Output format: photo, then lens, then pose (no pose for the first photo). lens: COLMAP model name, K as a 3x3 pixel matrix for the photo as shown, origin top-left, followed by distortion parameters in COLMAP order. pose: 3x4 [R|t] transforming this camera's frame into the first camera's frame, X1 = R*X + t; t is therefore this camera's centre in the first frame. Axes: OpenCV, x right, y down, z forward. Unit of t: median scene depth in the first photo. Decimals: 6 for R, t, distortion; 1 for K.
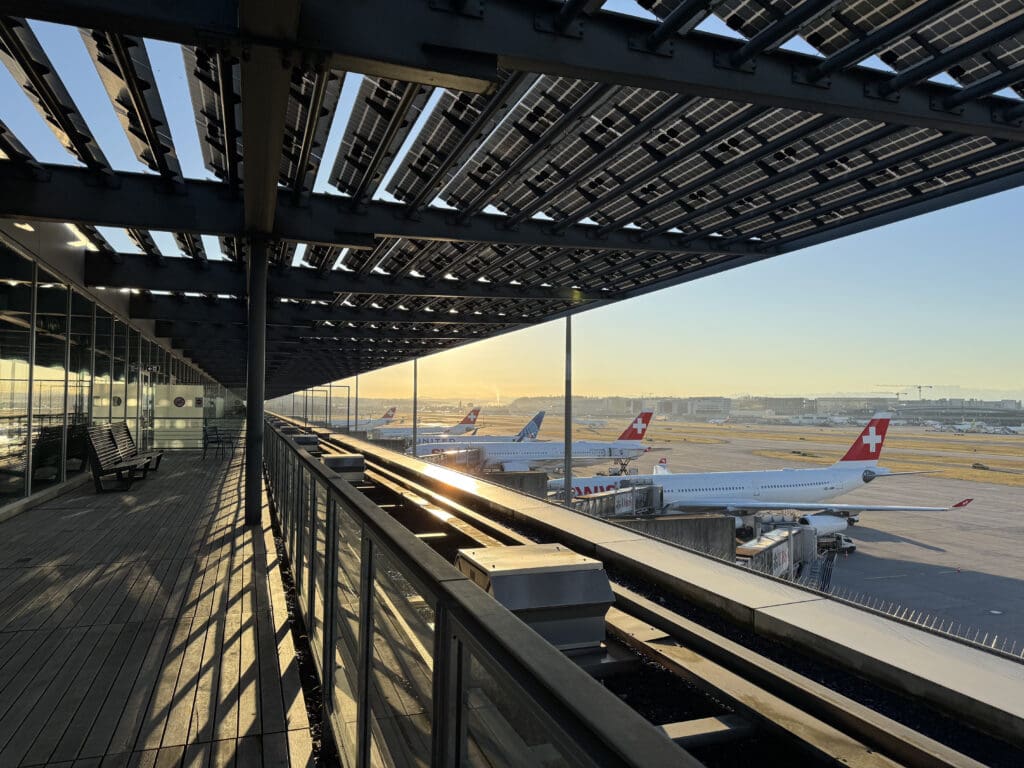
lens RADIAL K [[717.8, 0, 513.9], [0, 717.8, 389.0], [0, 0, 1]] dist [0.002405, -0.003322]
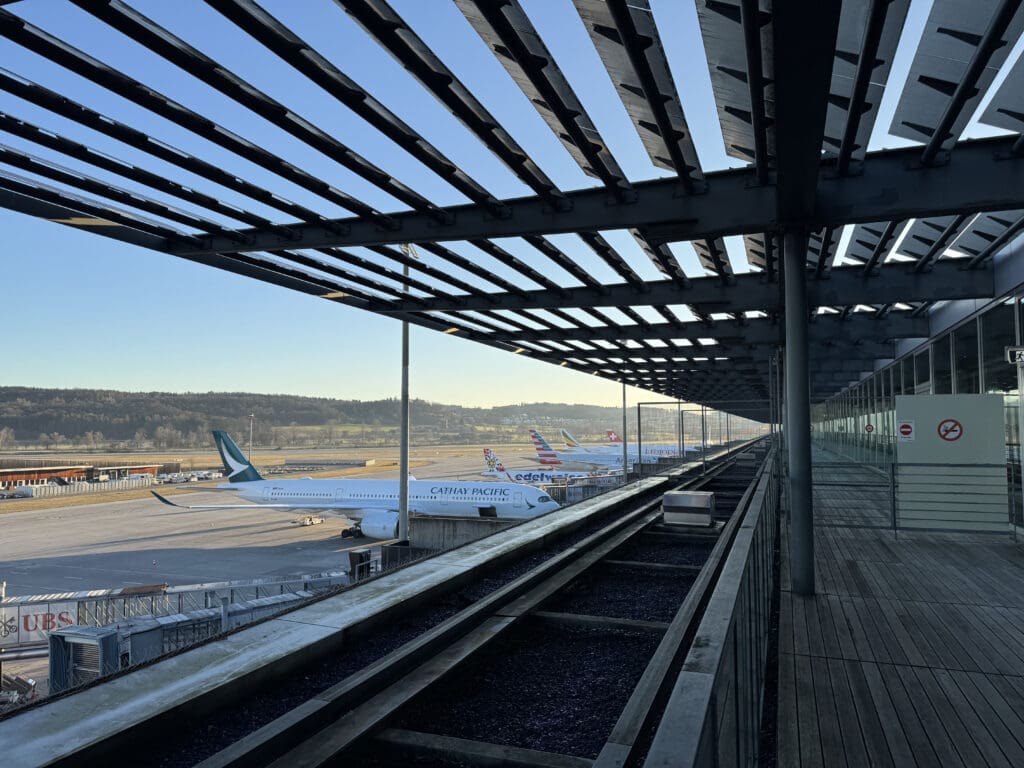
lens RADIAL K [[717.8, 0, 513.9], [0, 717.8, 389.0], [0, 0, 1]] dist [0.002405, -0.003322]
pose [[0.759463, -0.048217, -0.648761, -0.091472], [0.029653, 0.998779, -0.039519, -0.013675], [0.649874, 0.010775, 0.759966, 0.214024]]
